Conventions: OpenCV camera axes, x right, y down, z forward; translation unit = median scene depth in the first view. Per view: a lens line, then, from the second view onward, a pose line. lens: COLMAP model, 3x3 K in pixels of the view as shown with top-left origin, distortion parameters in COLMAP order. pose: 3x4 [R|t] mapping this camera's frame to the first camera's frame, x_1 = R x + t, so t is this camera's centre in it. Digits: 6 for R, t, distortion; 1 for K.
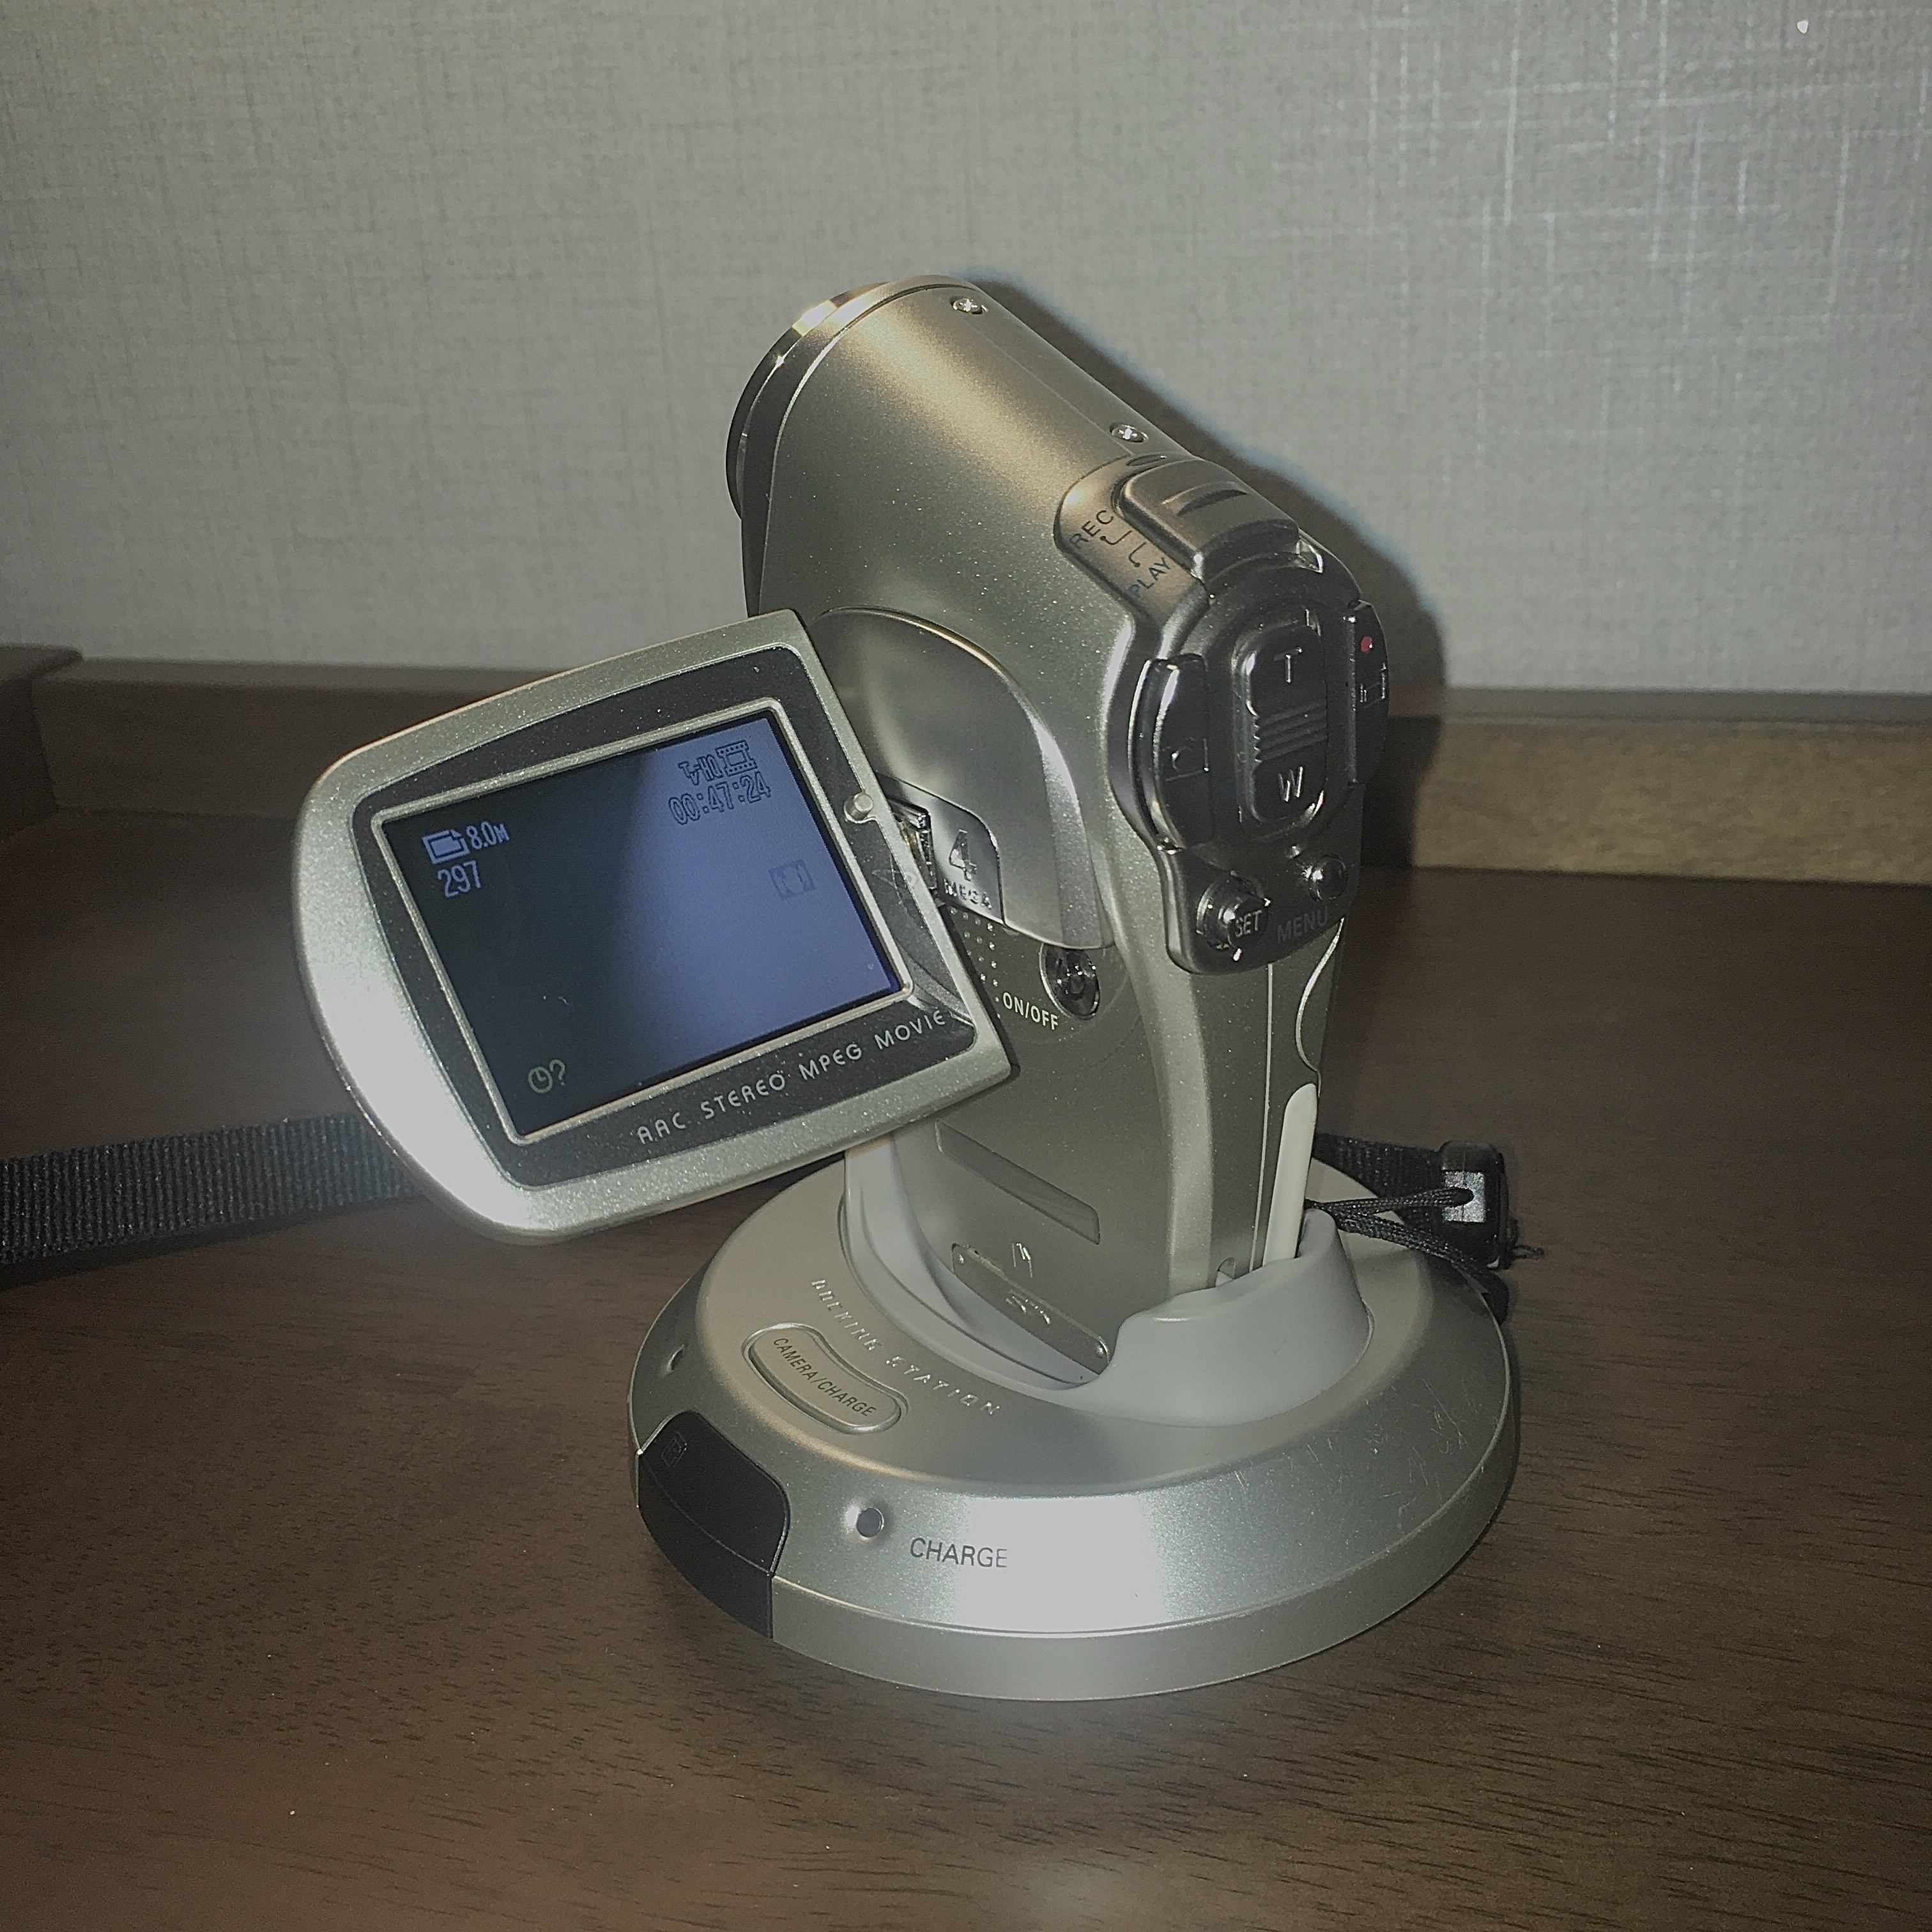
lens RADIAL K [[2390.2, 0, 1048.8], [0, 2390.2, 876.9], [0, 0, 1]] dist [0.080223, -0.186387]
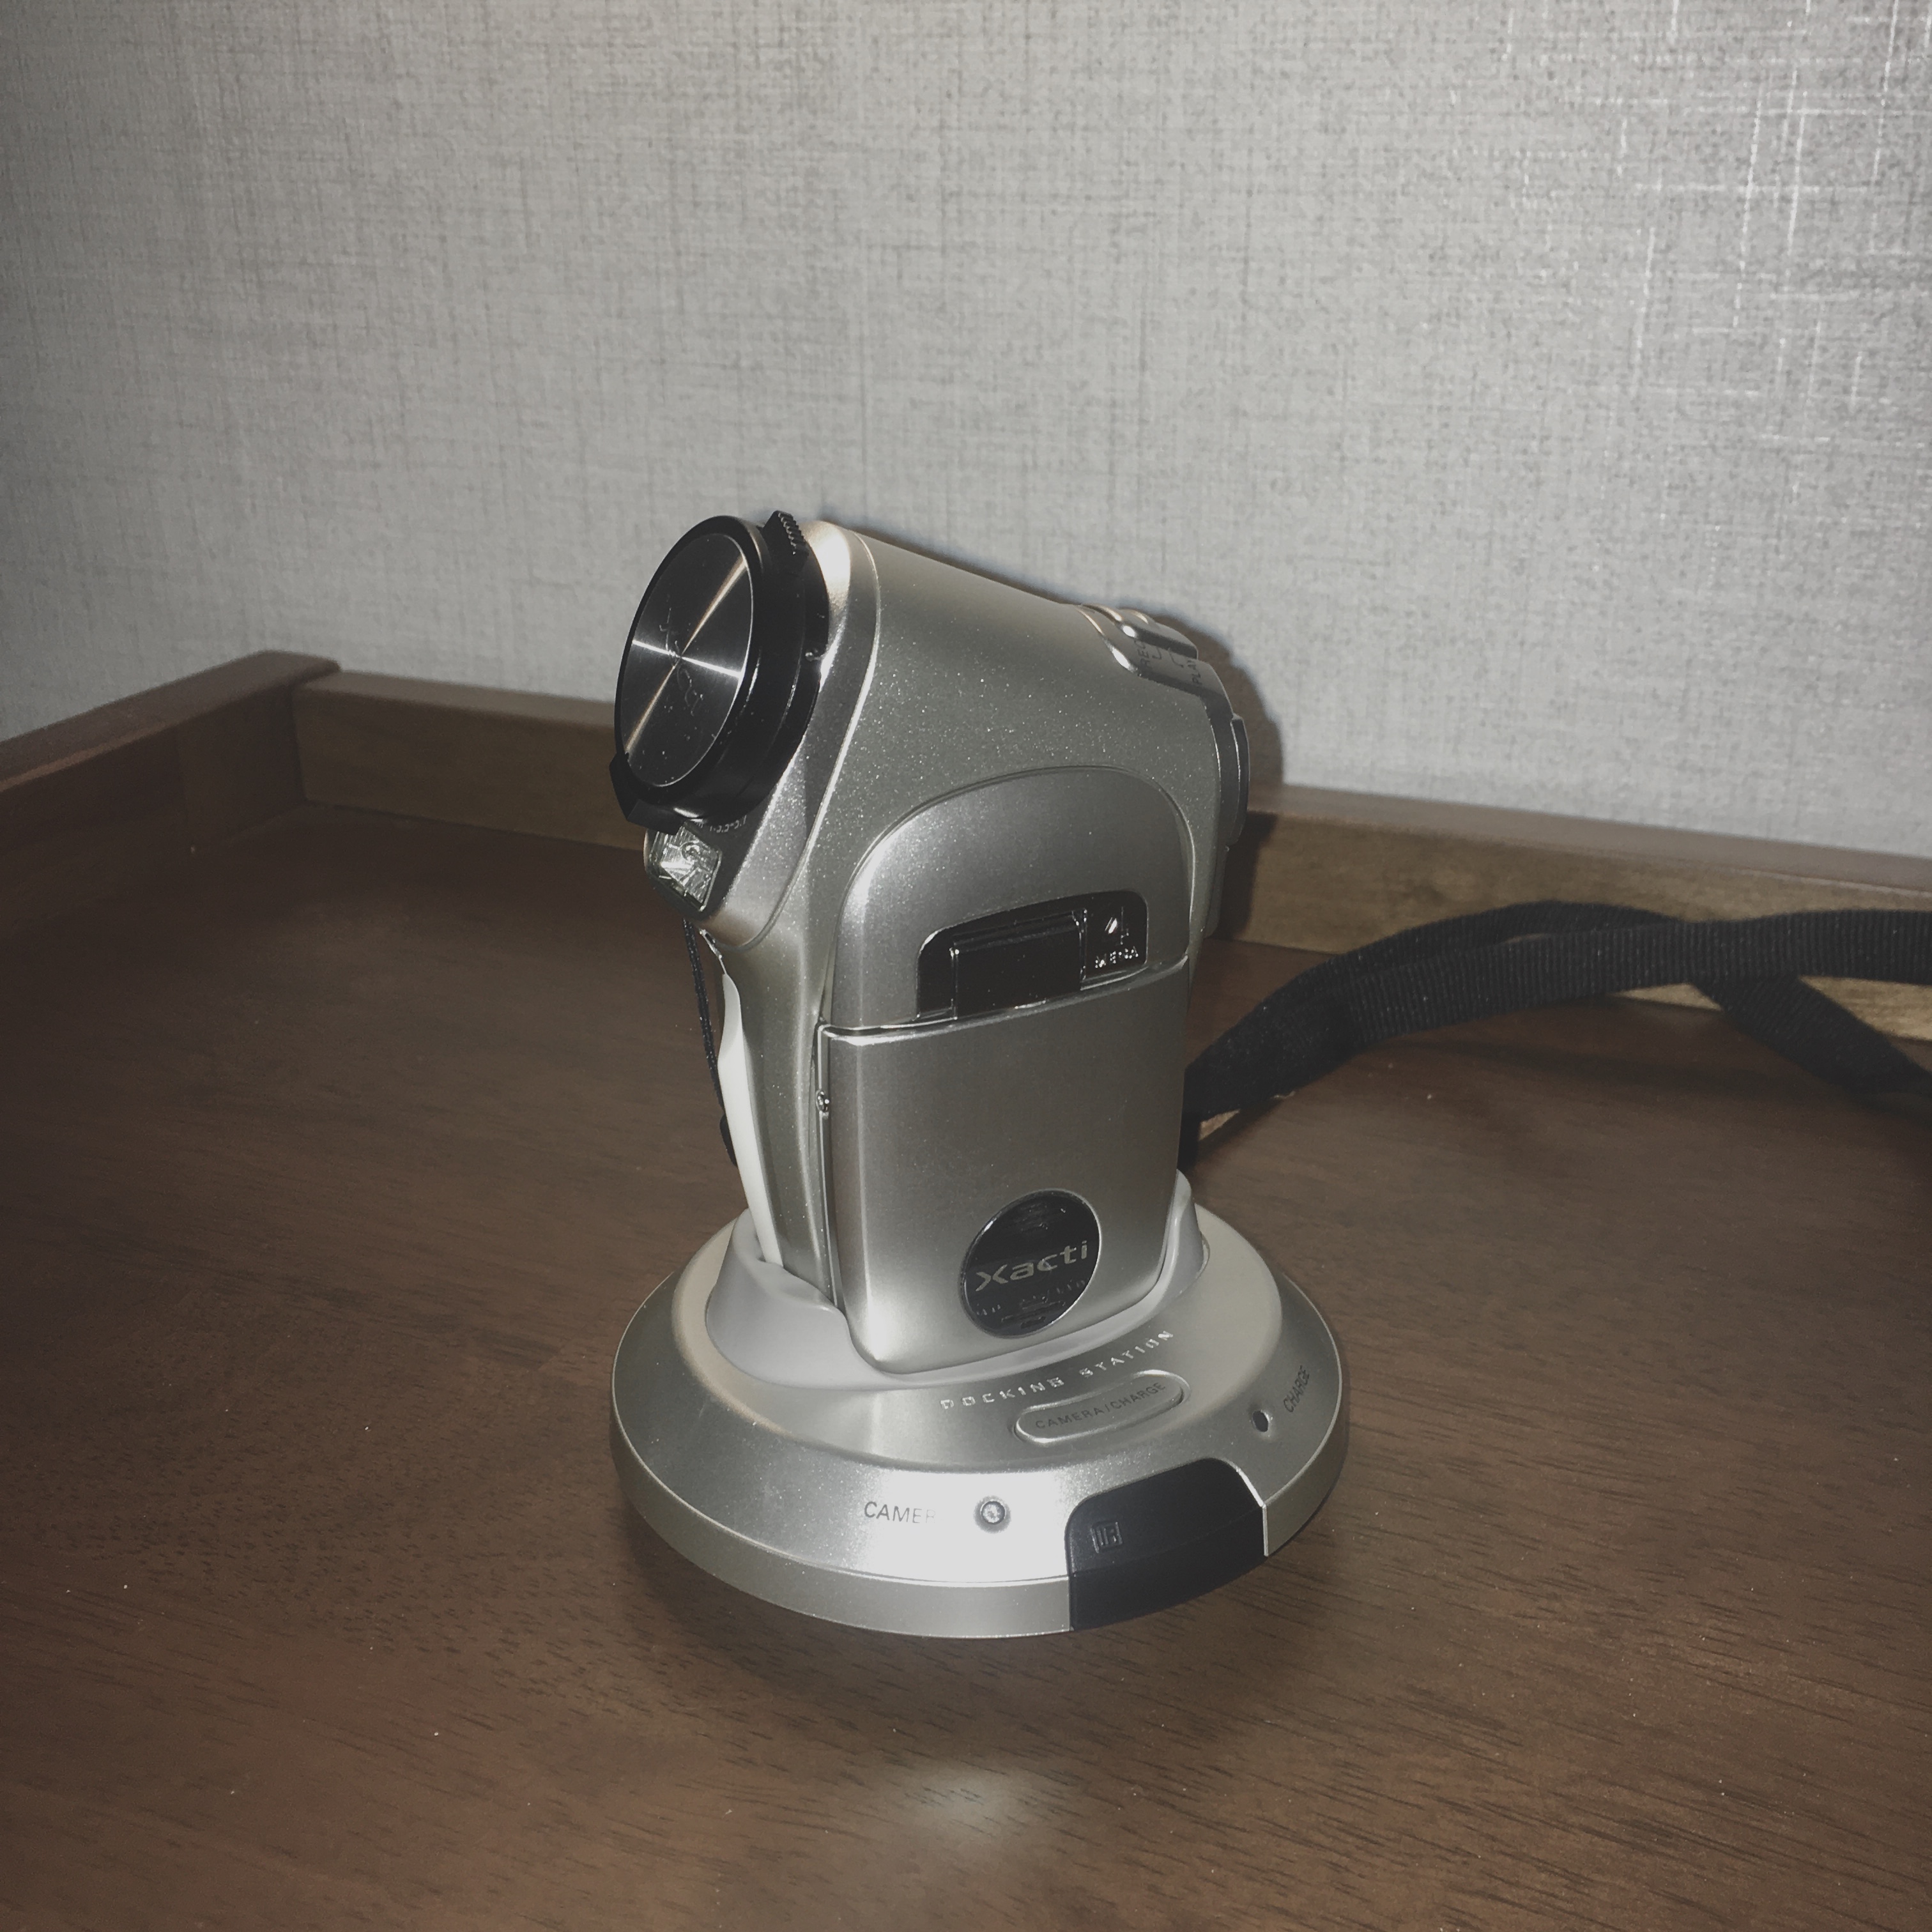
lens RADIAL K [[2390.2, 0, 1048.8], [0, 2390.2, 876.9], [0, 0, 1]] dist [0.080223, -0.186387]
pose [[0.989390, 0.096842, -0.108301, 0.067740], [-0.097075, 0.995272, 0.003126, -0.033971], [0.108091, 0.007420, 0.994113, -0.094509]]
